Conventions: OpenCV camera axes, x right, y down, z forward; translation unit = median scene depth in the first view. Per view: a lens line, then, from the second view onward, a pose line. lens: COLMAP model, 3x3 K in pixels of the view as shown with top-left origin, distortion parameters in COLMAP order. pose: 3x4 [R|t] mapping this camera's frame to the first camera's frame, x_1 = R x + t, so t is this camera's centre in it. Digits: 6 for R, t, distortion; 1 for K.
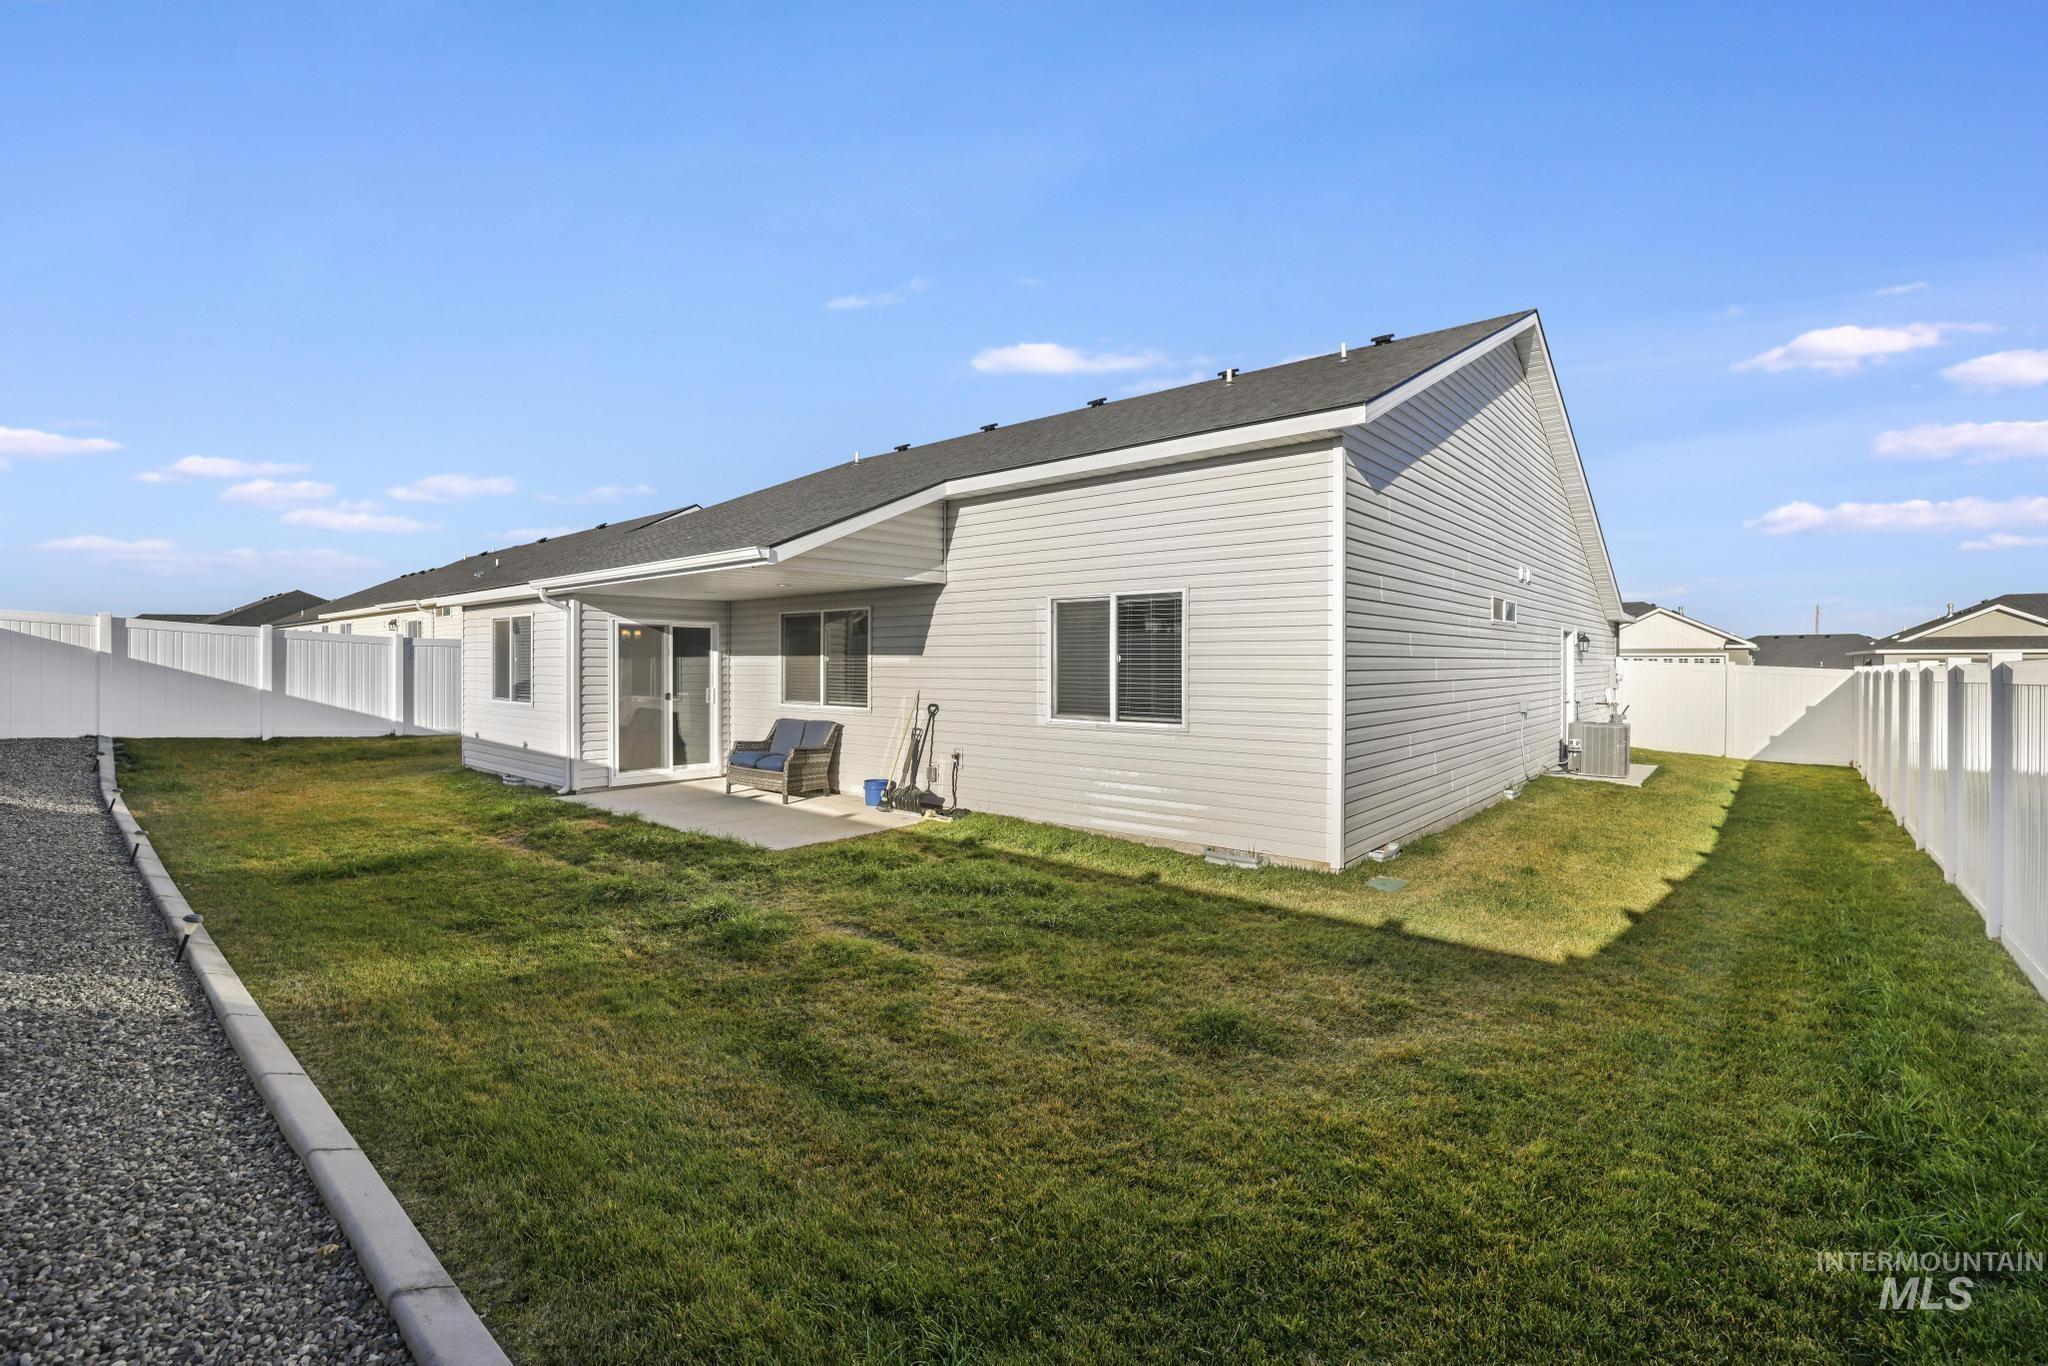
lens RADIAL K [[896.9, 0, 1024.7], [0, 896.9, 668.2], [0, 0, 1]] dist [-0.022518, 0.000544]
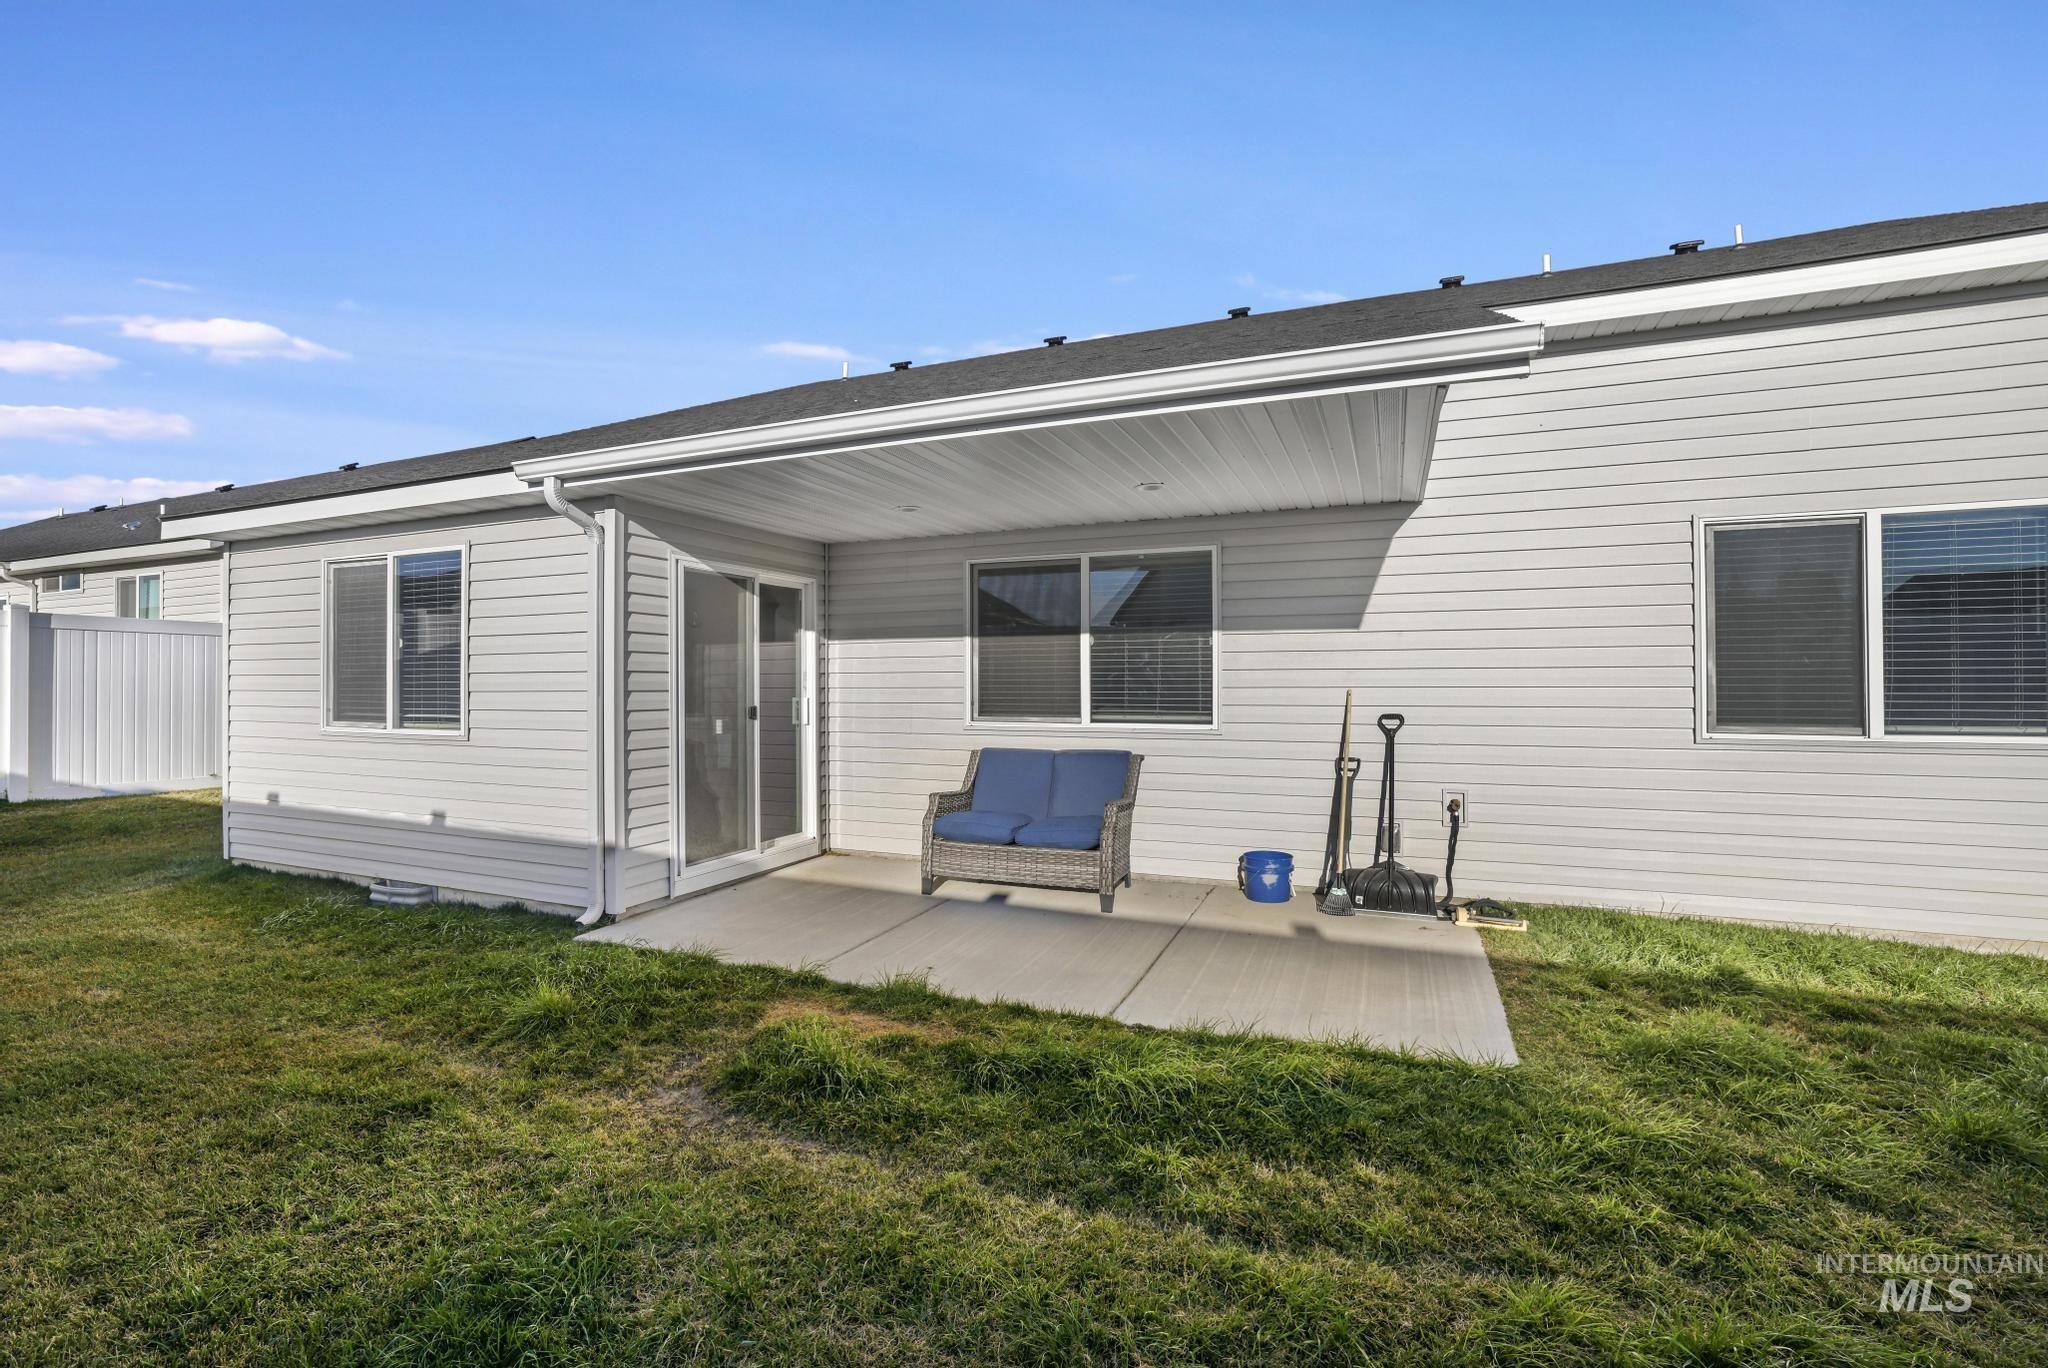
lens RADIAL K [[896.9, 0, 1022.0], [0, 896.9, 678.4], [0, 0, 1]] dist [-0.022518, 0.000544]
pose [[0.950007, -0.007480, 0.312139, -0.434415], [0.008816, 0.999957, -0.002870, 0.014674], [-0.312104, 0.005478, 0.950032, 0.470548]]
